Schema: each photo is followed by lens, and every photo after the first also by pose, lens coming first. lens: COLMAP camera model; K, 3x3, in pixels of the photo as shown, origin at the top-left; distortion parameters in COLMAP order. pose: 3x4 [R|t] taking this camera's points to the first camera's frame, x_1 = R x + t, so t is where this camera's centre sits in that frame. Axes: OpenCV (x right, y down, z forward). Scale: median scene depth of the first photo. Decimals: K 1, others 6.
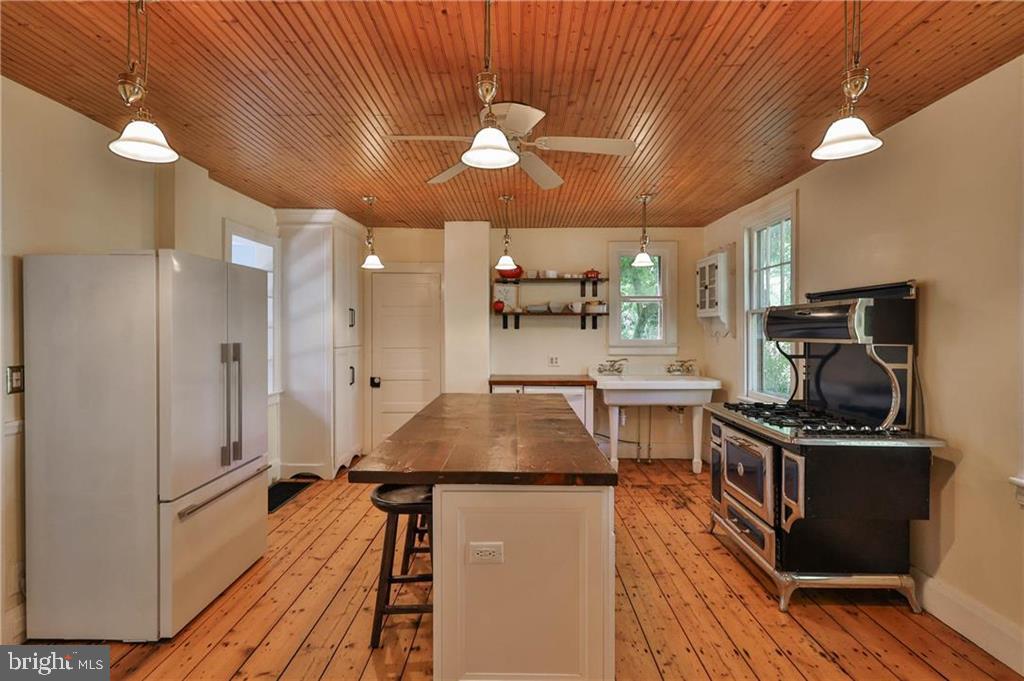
lens RADIAL K [[509.1, 0, 509.0], [0, 509.1, 333.1], [0, 0, 1]] dist [0.000000, -0.000130]
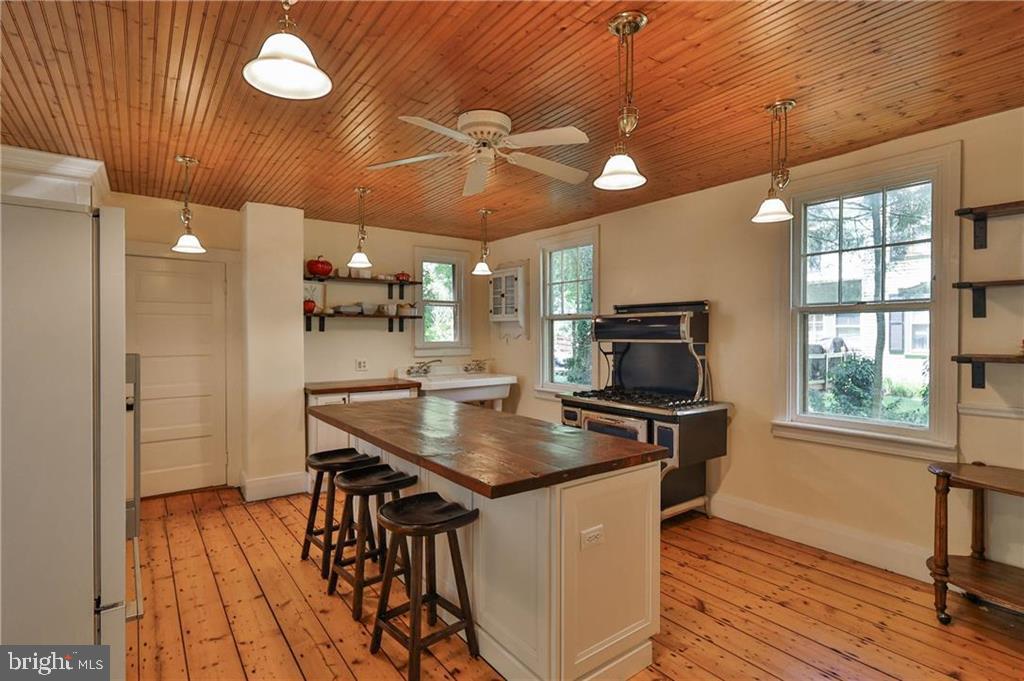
lens RADIAL K [[503.6, 0, 515.6], [0, 503.6, 337.0], [0, 0, 1]] dist [0.001331, 0.000459]
pose [[0.784779, -0.005797, 0.619749, -0.323918], [0.002923, 0.999980, 0.005652, -0.002735], [-0.619769, -0.002624, 0.784780, 0.096849]]
